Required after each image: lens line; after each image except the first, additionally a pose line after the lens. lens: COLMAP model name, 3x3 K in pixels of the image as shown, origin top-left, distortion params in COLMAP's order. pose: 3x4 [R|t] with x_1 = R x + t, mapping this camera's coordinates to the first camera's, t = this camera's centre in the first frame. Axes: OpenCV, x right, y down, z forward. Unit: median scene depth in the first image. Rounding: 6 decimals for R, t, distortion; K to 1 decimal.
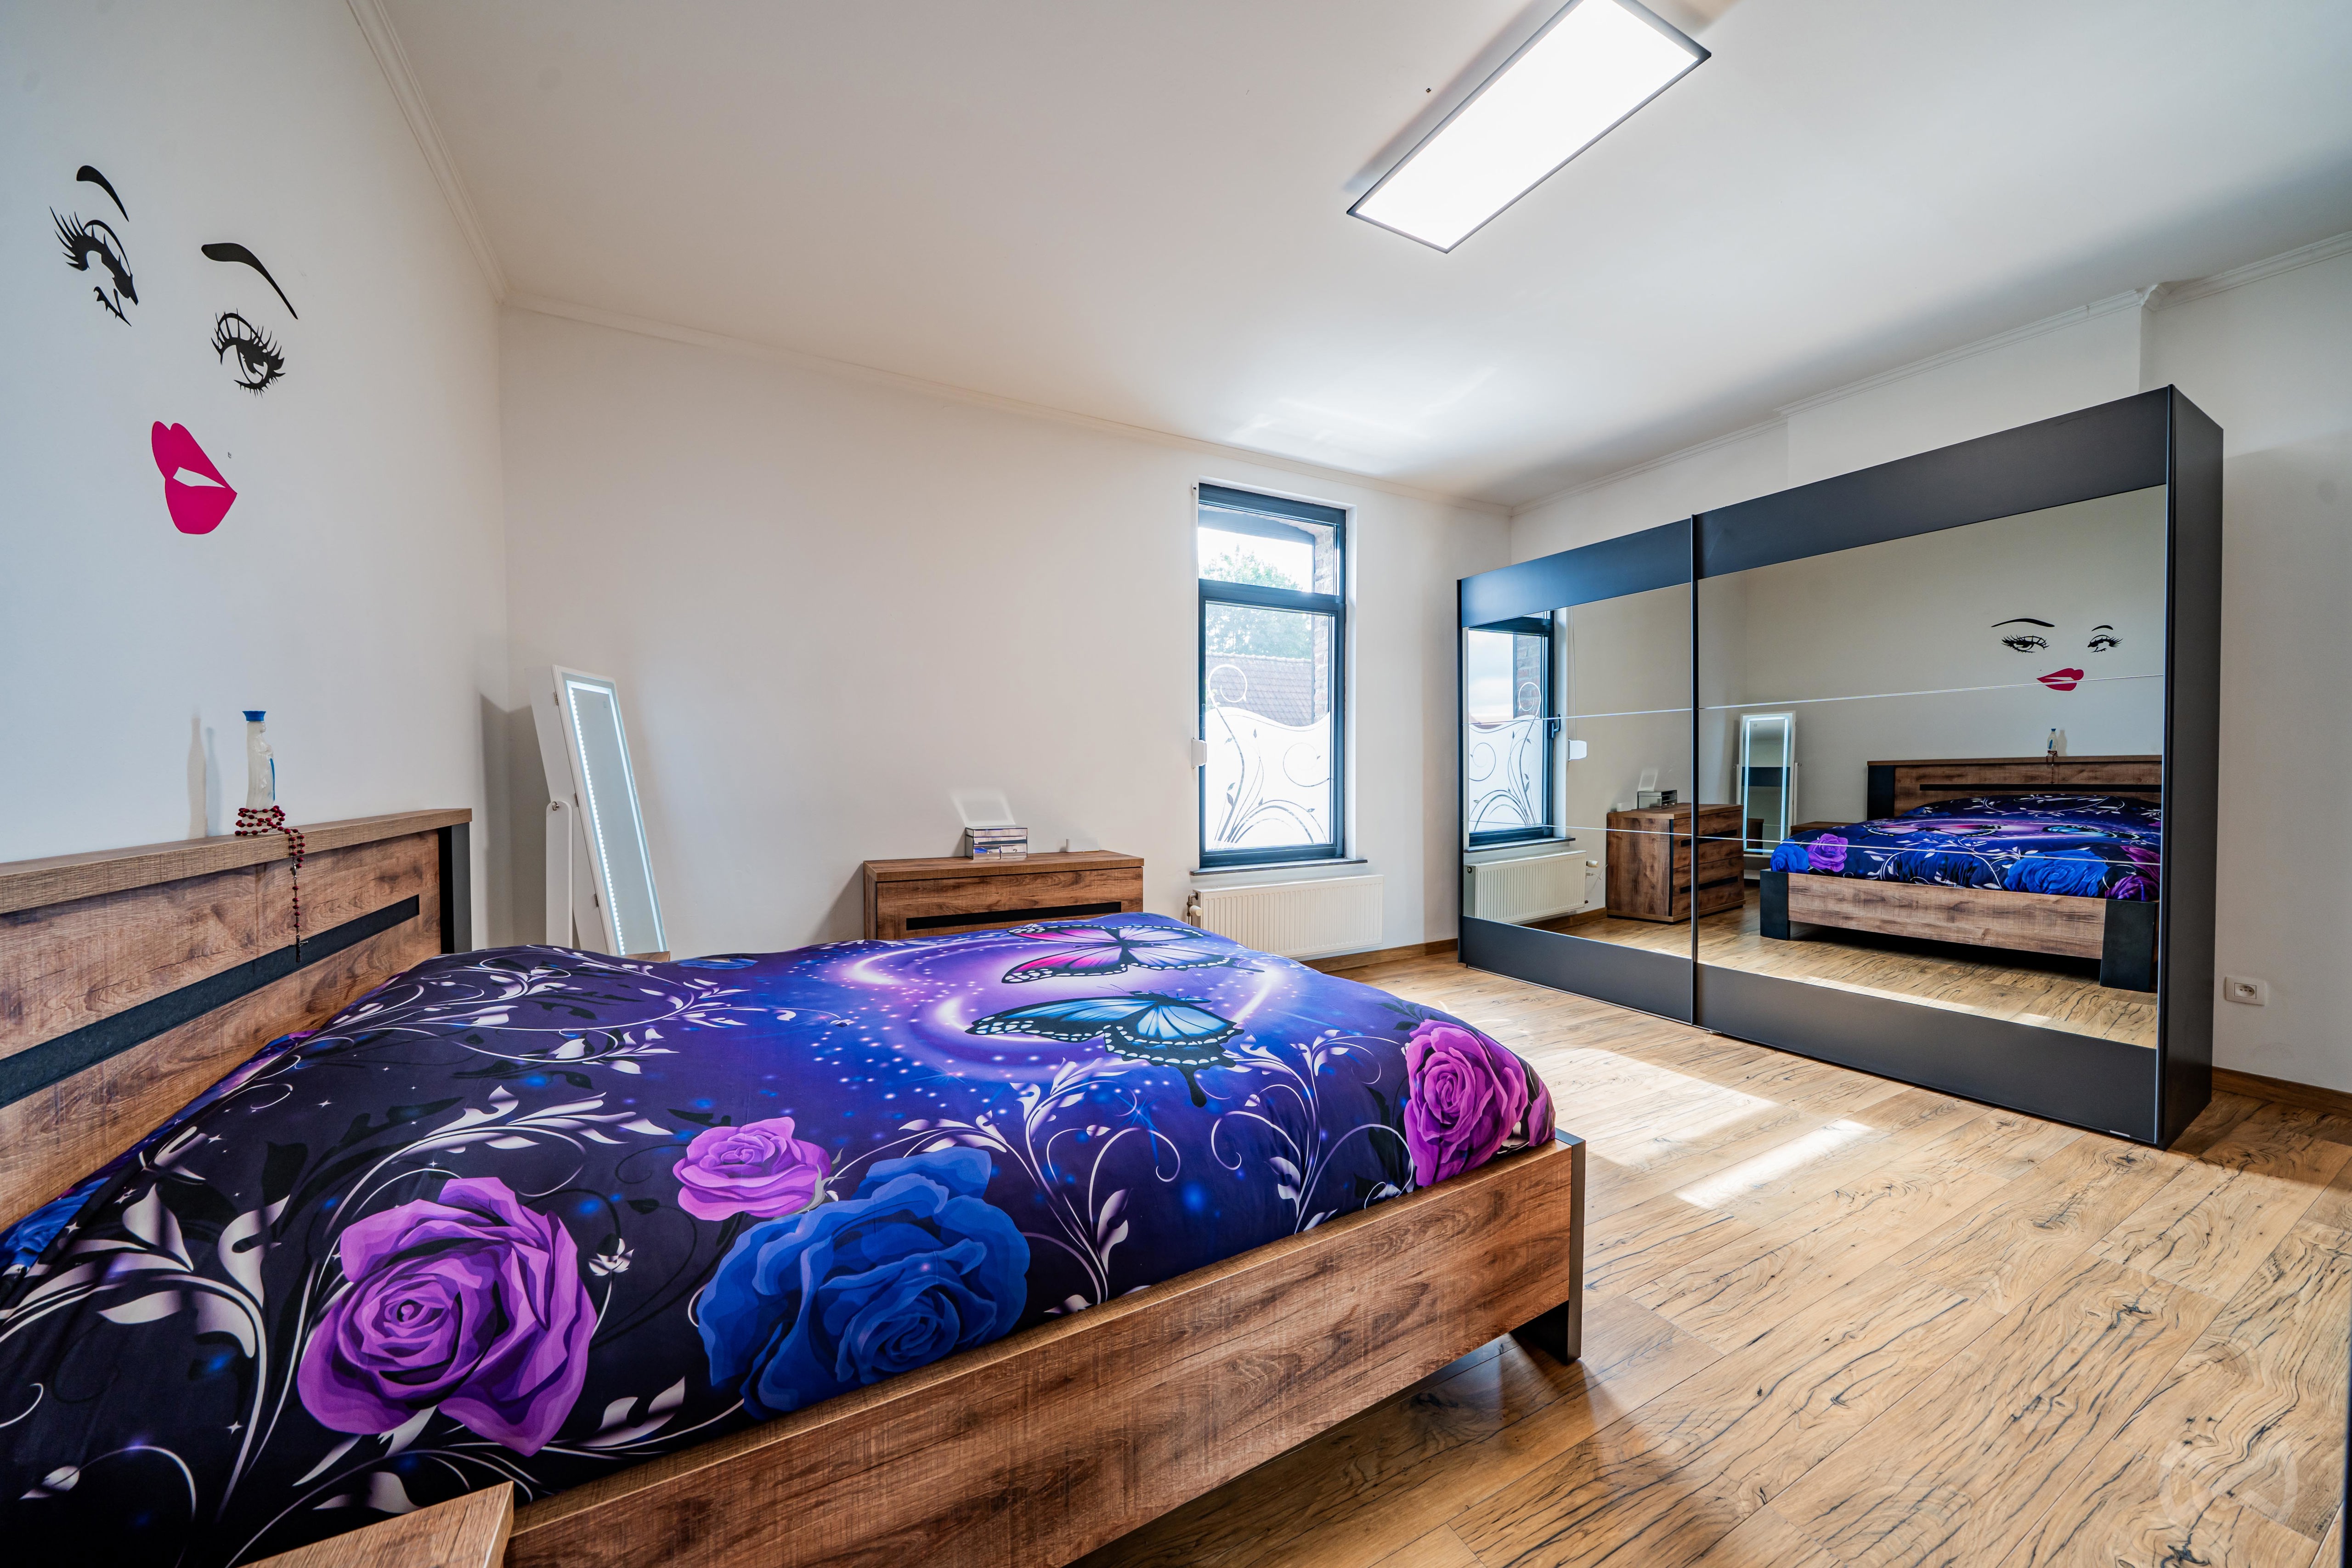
lens RADIAL K [[797.6, 0, 1189.0], [0, 797.6, 790.3], [0, 0, 1]] dist [-0.004379, 0.000133]
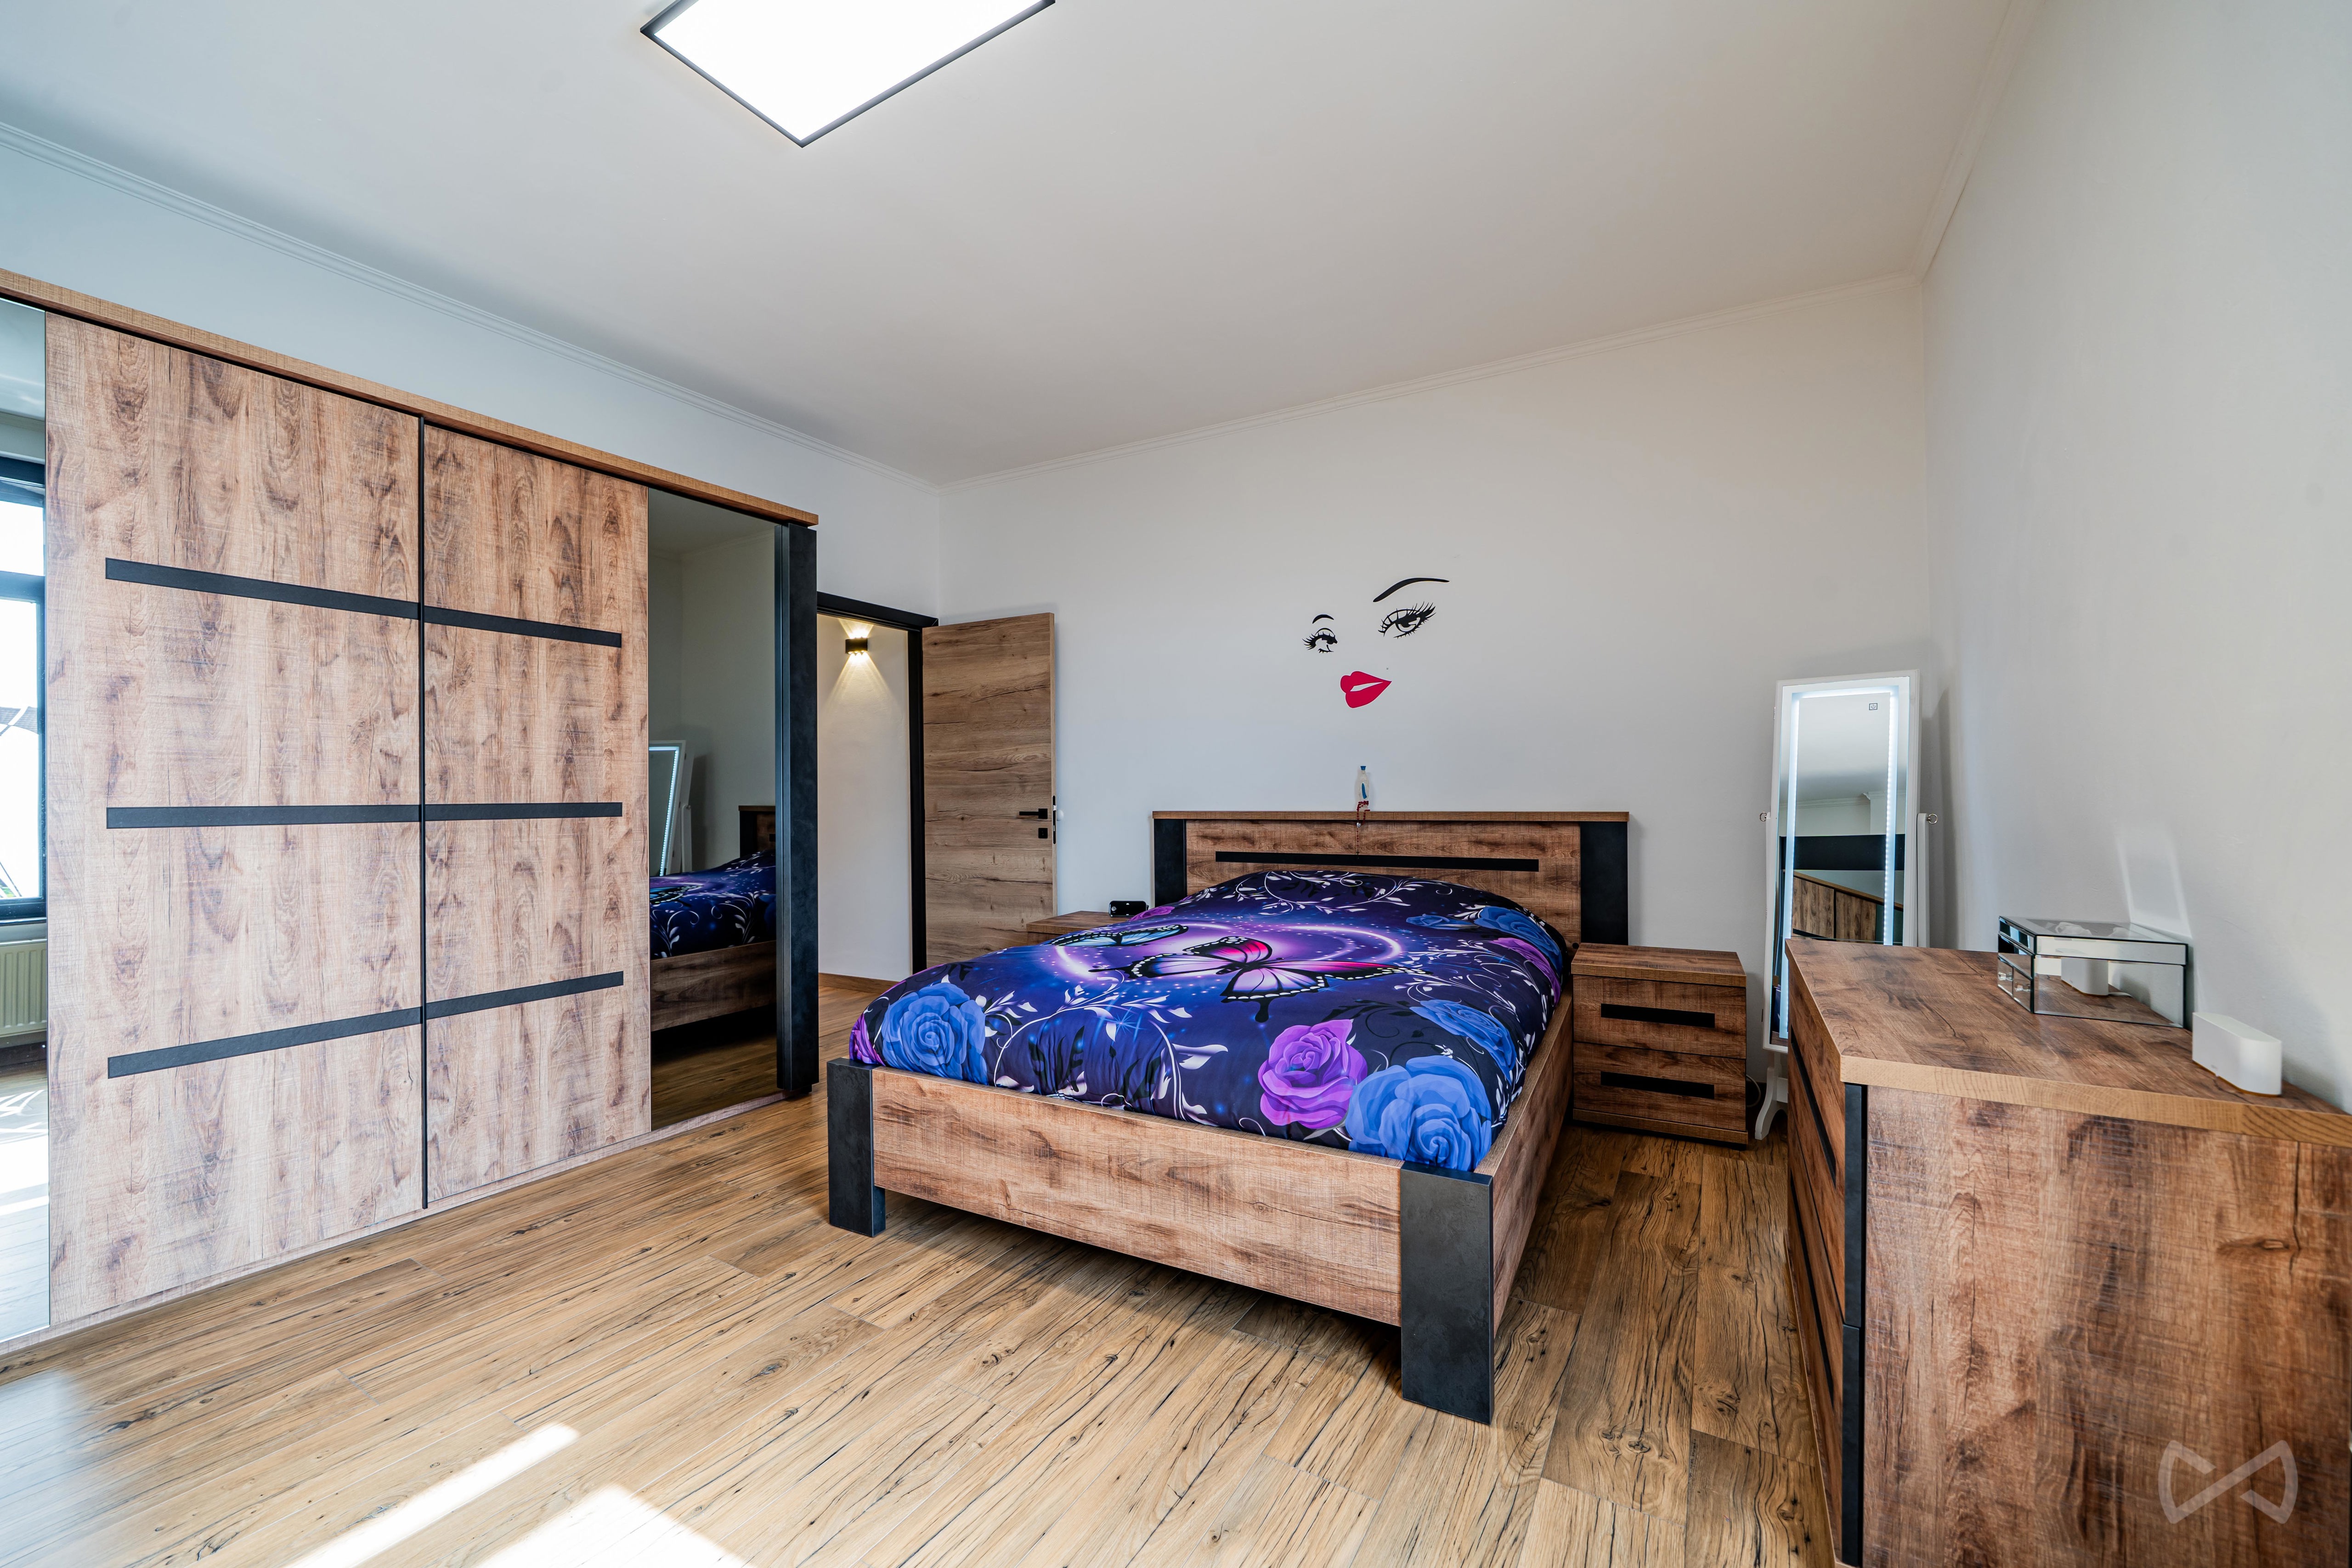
lens RADIAL K [[906.9, 0, 1186.3], [0, 906.9, 794.4], [0, 0, 1]] dist [-0.002472, -0.000185]
pose [[-0.846367, 0.009299, -0.532519, 0.703184], [-0.004202, 0.999700, 0.024135, -0.051811], [0.532584, 0.022665, -0.846074, 2.314201]]
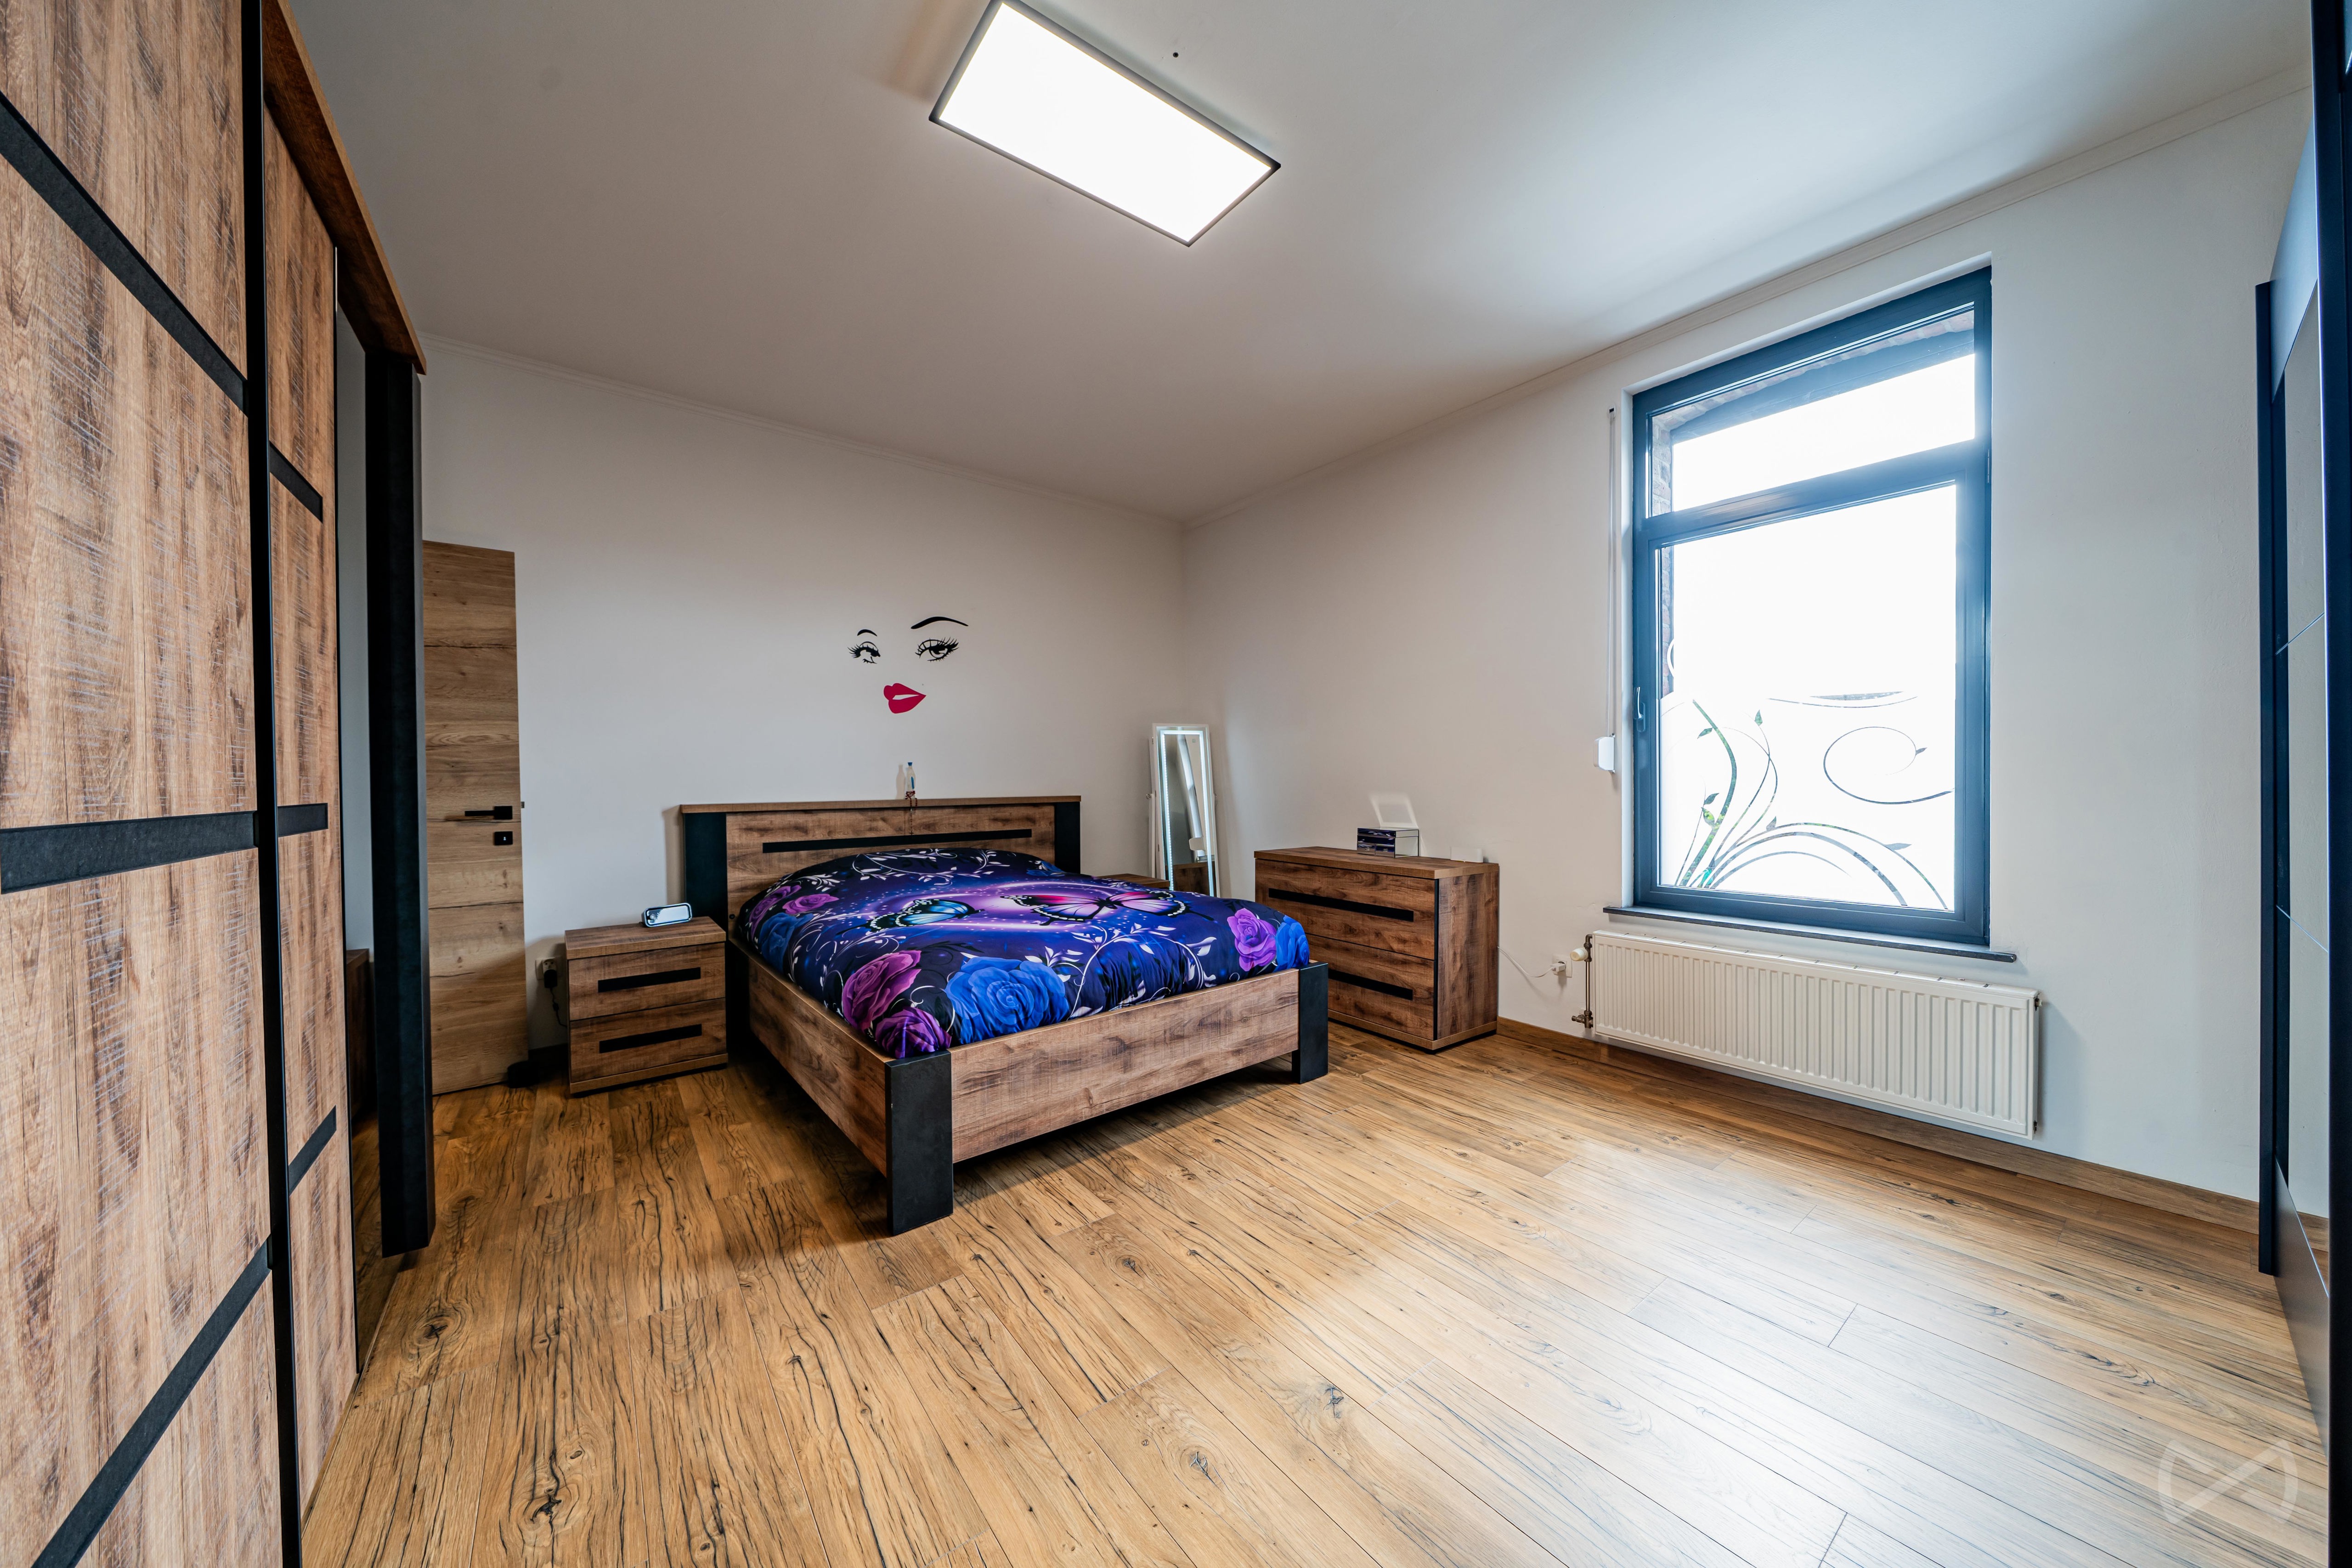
lens RADIAL K [[797.6, 0, 1189.0], [0, 797.6, 790.3], [0, 0, 1]] dist [-0.004379, 0.000133]
pose [[0.173077, 0.016388, -0.984772, 1.629515], [-0.018517, 0.999739, 0.013382, -0.033158], [0.984734, 0.015919, 0.173335, 1.096381]]
